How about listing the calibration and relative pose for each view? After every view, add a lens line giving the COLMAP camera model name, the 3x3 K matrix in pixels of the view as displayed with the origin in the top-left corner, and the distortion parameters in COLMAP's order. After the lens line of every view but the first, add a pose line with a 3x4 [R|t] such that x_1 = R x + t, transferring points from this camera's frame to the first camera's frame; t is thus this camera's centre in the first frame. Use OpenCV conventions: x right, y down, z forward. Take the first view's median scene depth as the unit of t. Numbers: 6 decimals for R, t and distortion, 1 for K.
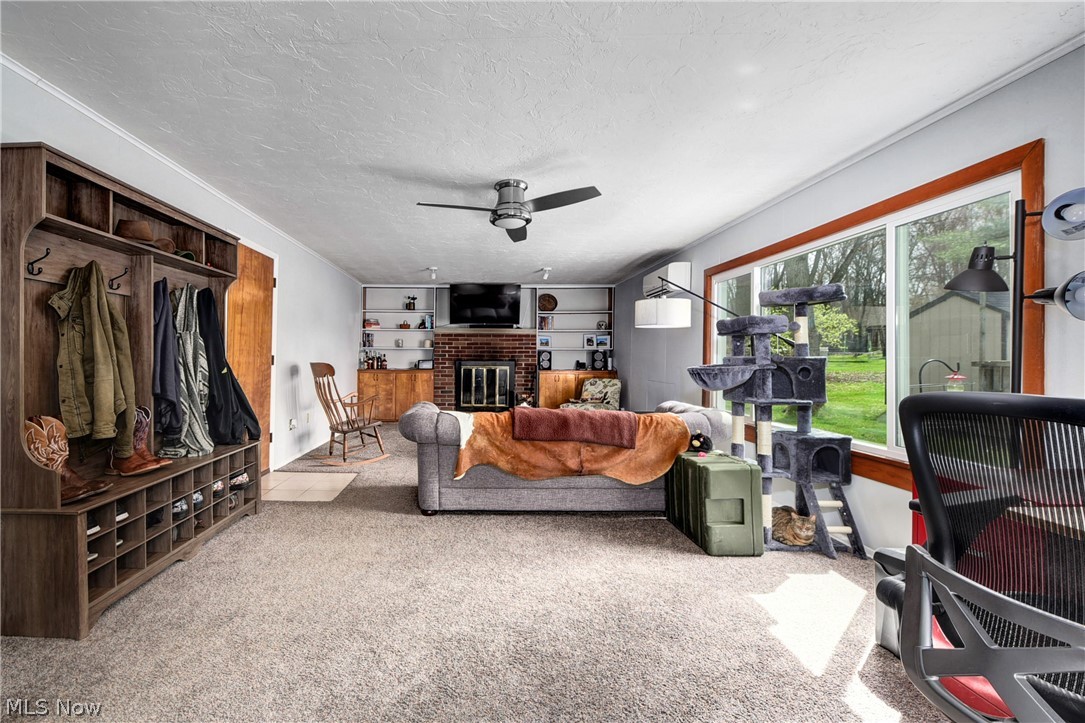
lens RADIAL K [[461.3, 0, 466.1], [0, 461.3, 354.4], [0, 0, 1]] dist [-0.011624, 0.000036]
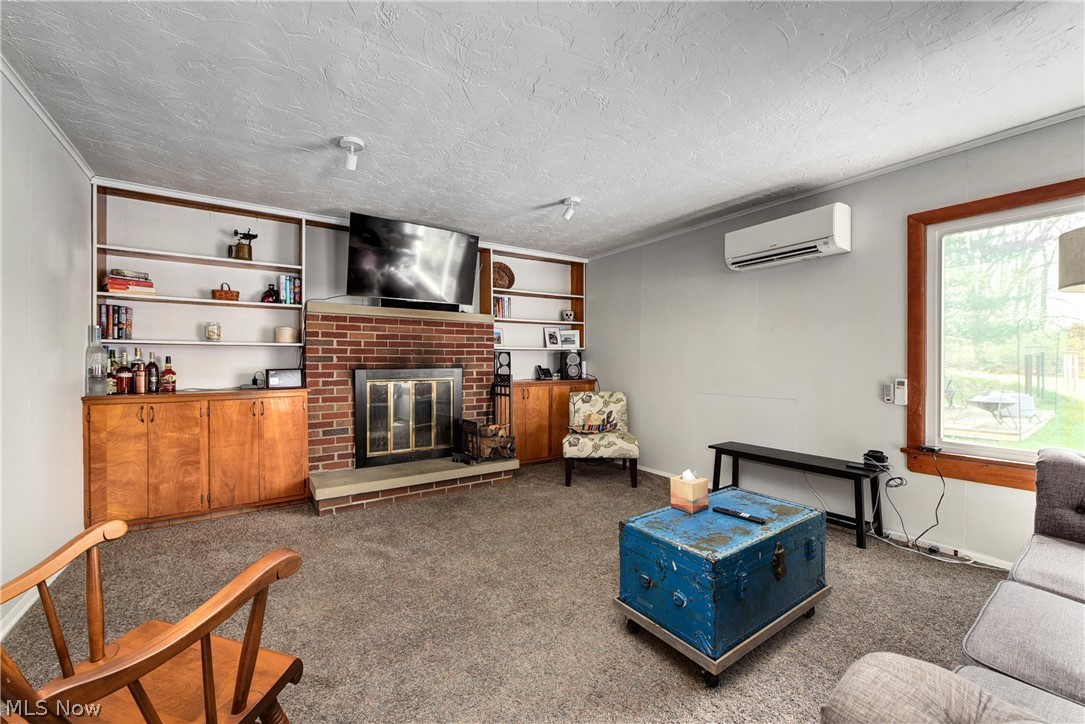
lens RADIAL K [[430.3, 0, 536.4], [0, 430.3, 363.4], [0, 0, 1]] dist [-0.007485, -0.000104]
pose [[0.815575, -0.010906, 0.578549, -0.204886], [0.004558, 0.999912, 0.012425, 0.003799], [-0.578634, -0.007496, 0.815553, 0.764032]]
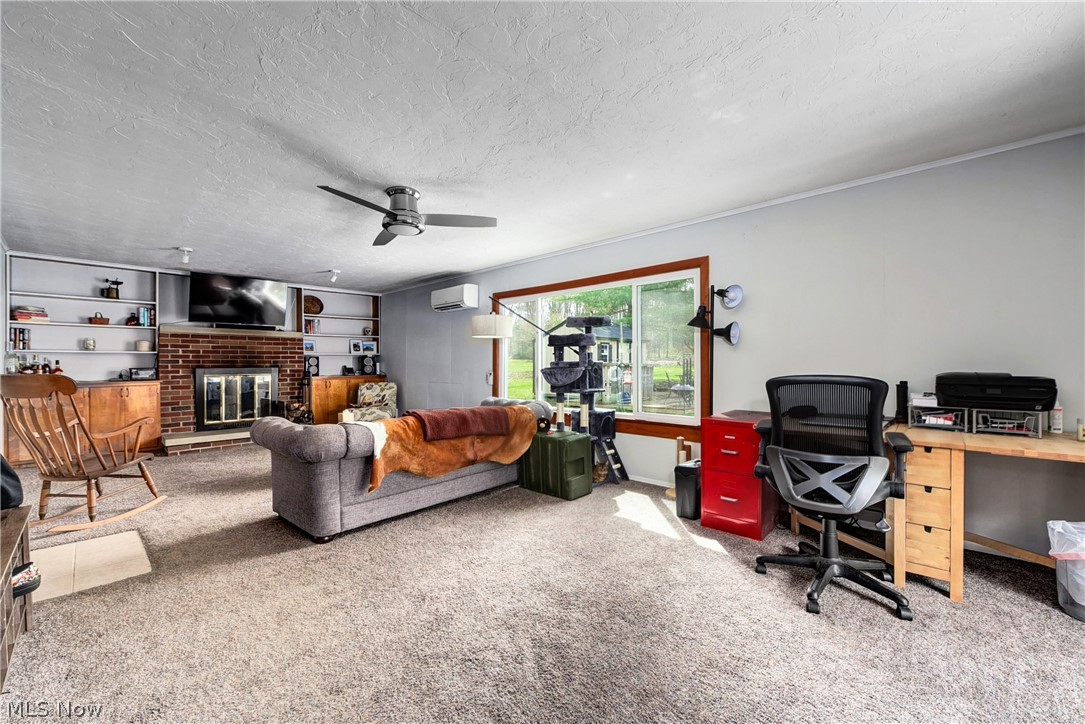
lens RADIAL K [[433.9, 0, 541.1], [0, 433.9, 364.2], [0, 0, 1]] dist [-0.011144, 0.000052]
pose [[0.665197, -0.011578, 0.746578, -0.277465], [0.002708, 0.999911, 0.013094, -0.001705], [-0.746663, -0.006689, 0.665169, 0.092451]]
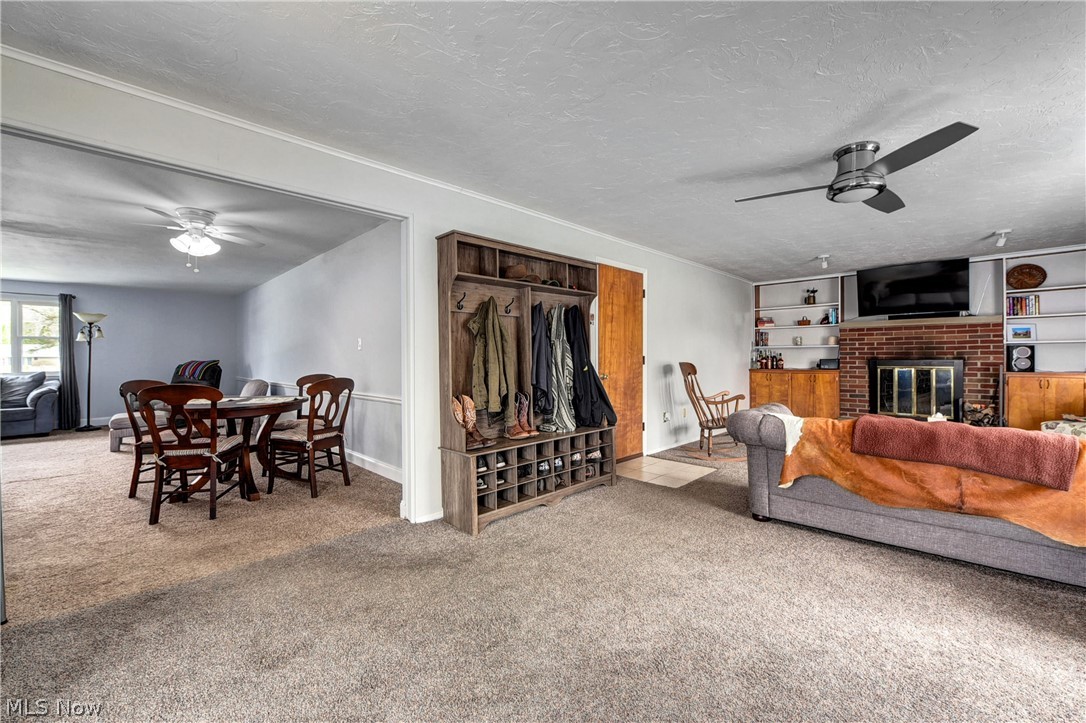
lens RADIAL K [[440.1, 0, 552.1], [0, 440.1, 356.1], [0, 0, 1]] dist [-0.009447, -0.000323]
pose [[0.732451, -0.012091, -0.680712, 0.151251], [0.014607, 0.999891, -0.002043, 0.001103], [0.680663, -0.008447, 0.732548, 0.024185]]
